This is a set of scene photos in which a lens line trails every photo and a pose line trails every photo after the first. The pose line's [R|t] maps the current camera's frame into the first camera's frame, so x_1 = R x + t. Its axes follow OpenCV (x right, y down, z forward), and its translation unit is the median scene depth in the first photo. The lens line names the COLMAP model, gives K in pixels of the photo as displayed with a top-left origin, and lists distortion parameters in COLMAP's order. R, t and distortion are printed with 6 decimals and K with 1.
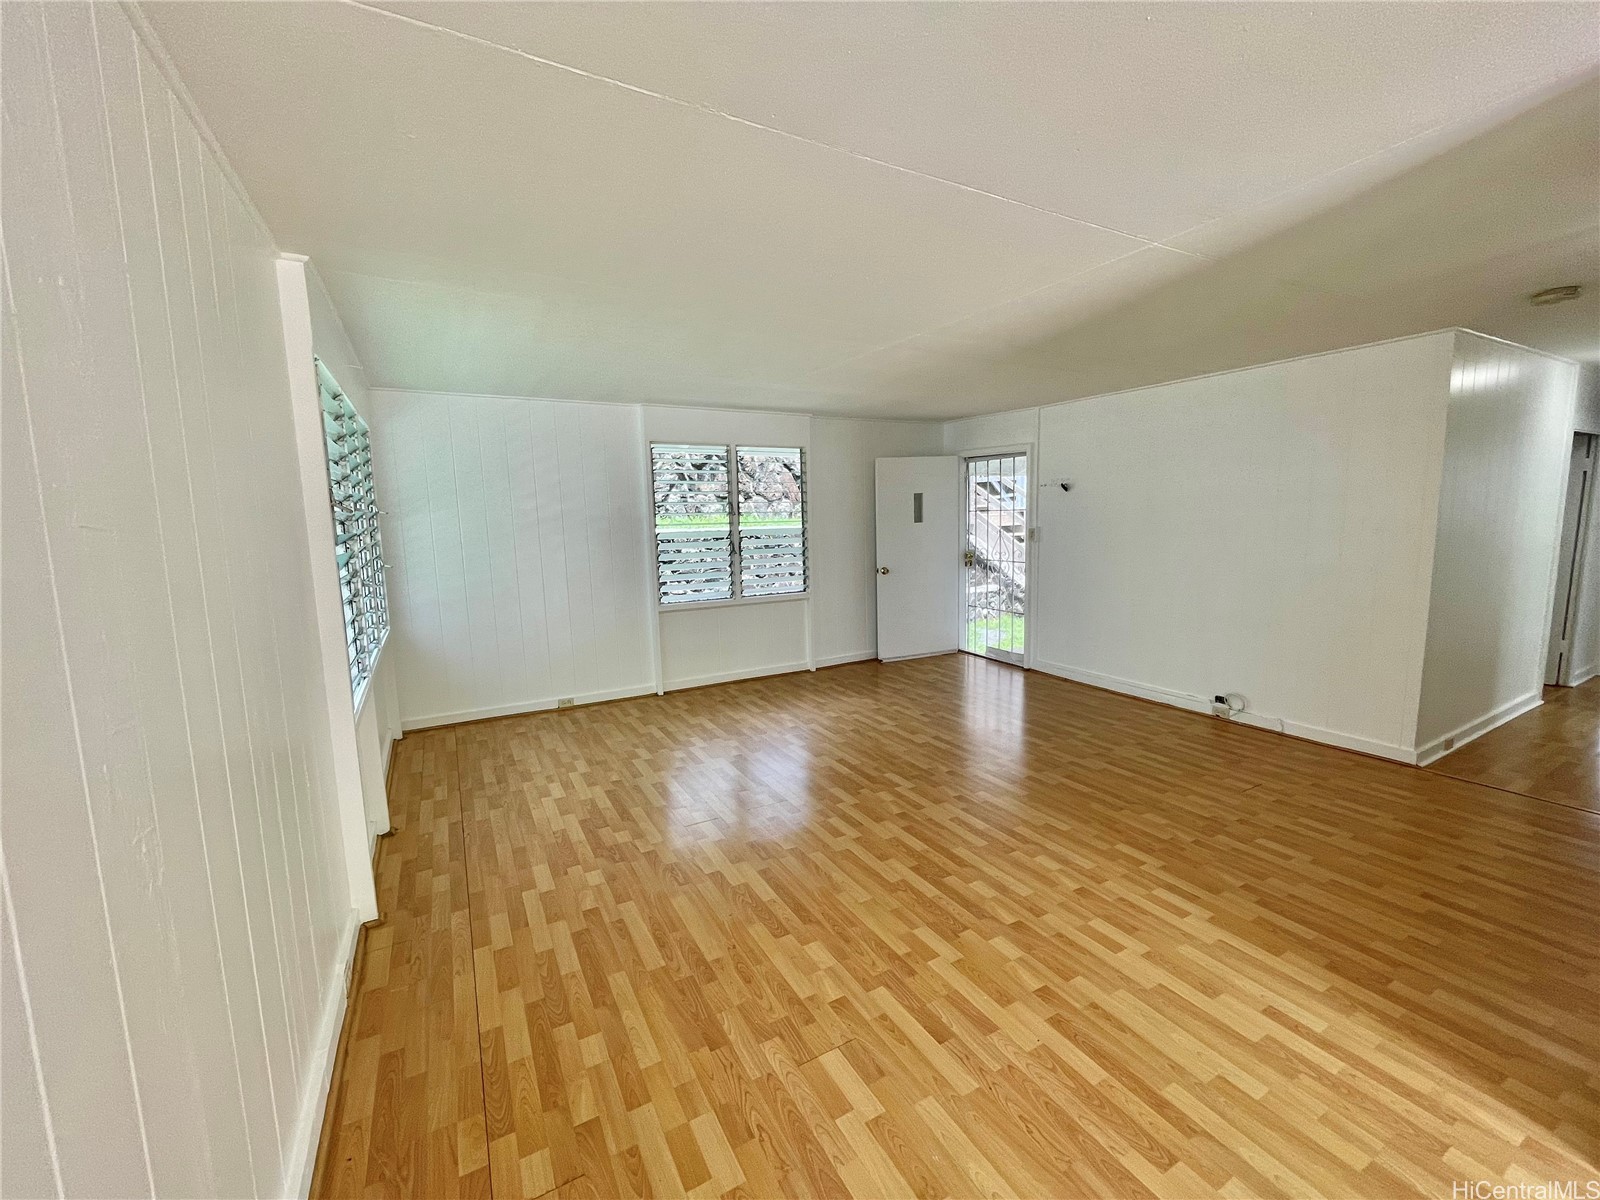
lens RADIAL K [[651.2, 0, 797.3], [0, 651.2, 598.7], [0, 0, 1]] dist [0.001550, 0.000050]
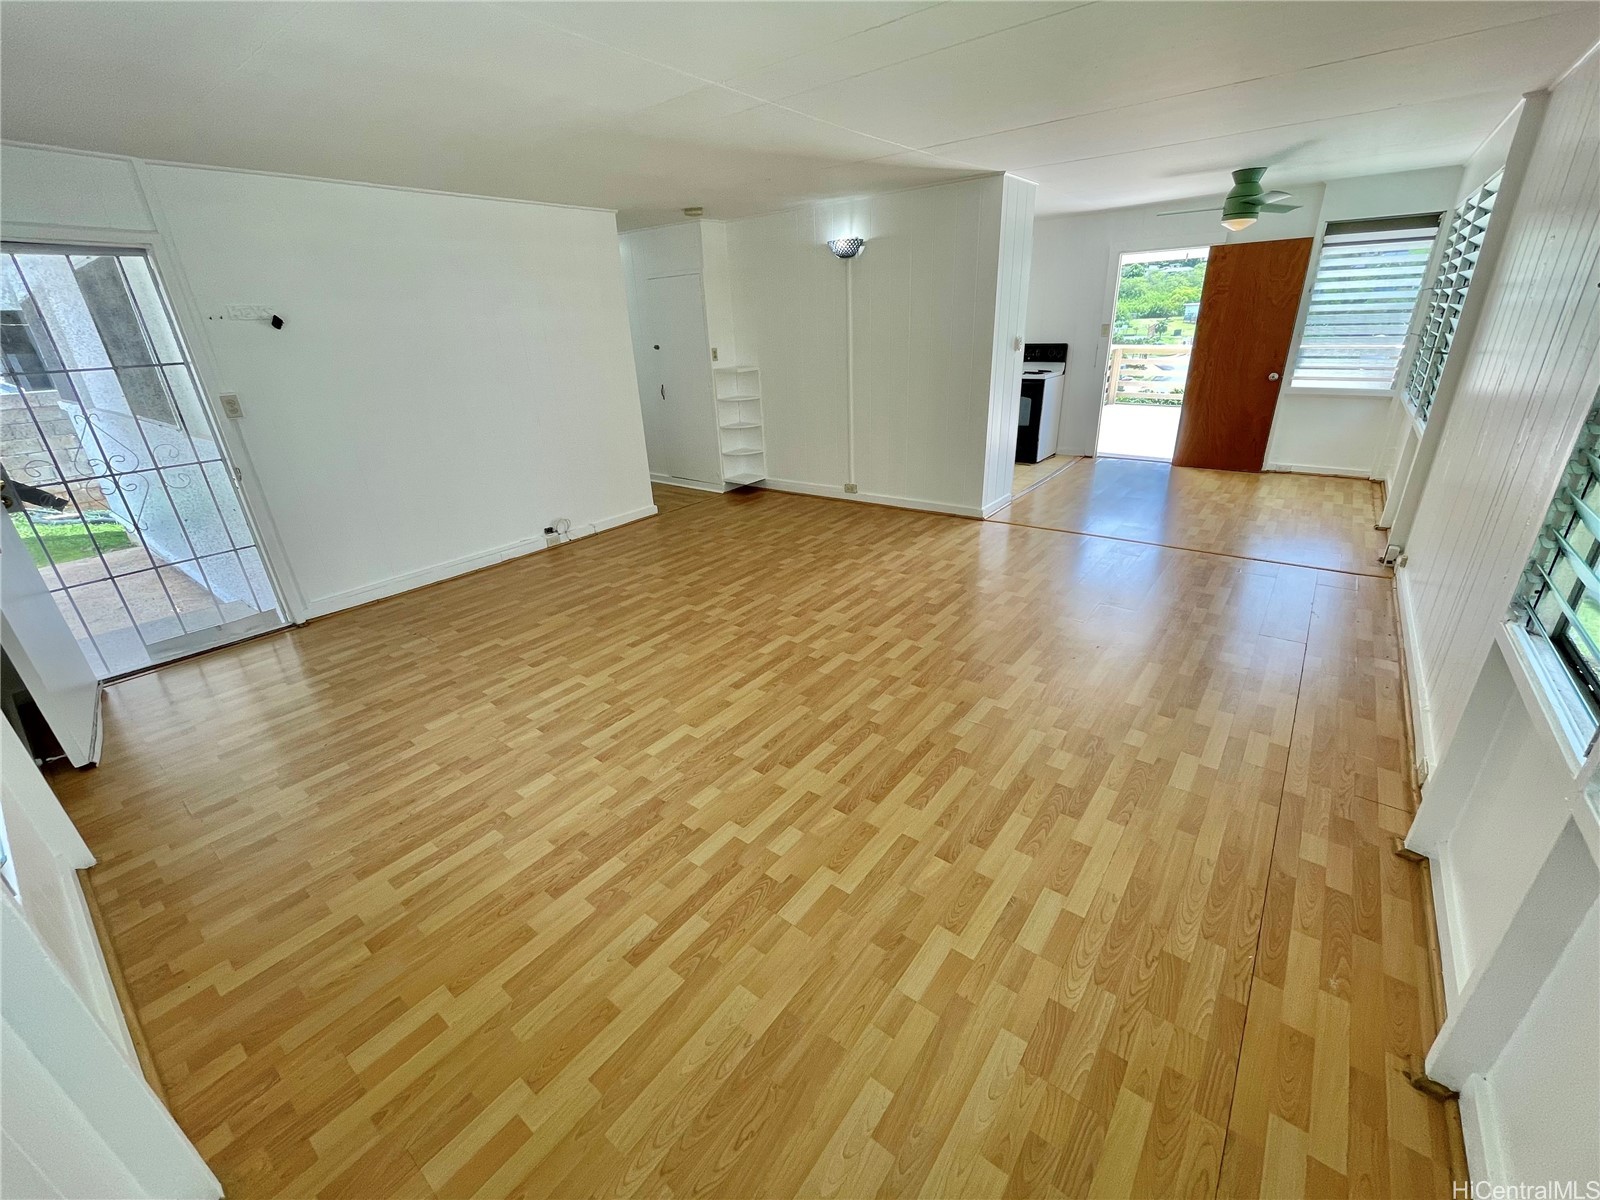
lens RADIAL K [[651.2, 0, 797.3], [0, 651.2, 598.7], [0, 0, 1]] dist [0.001550, 0.000050]
pose [[-0.390967, -0.321492, 0.862431, -0.624732], [0.171119, 0.895287, 0.411313, -0.153928], [-0.904358, 0.308389, -0.295014, 1.199583]]
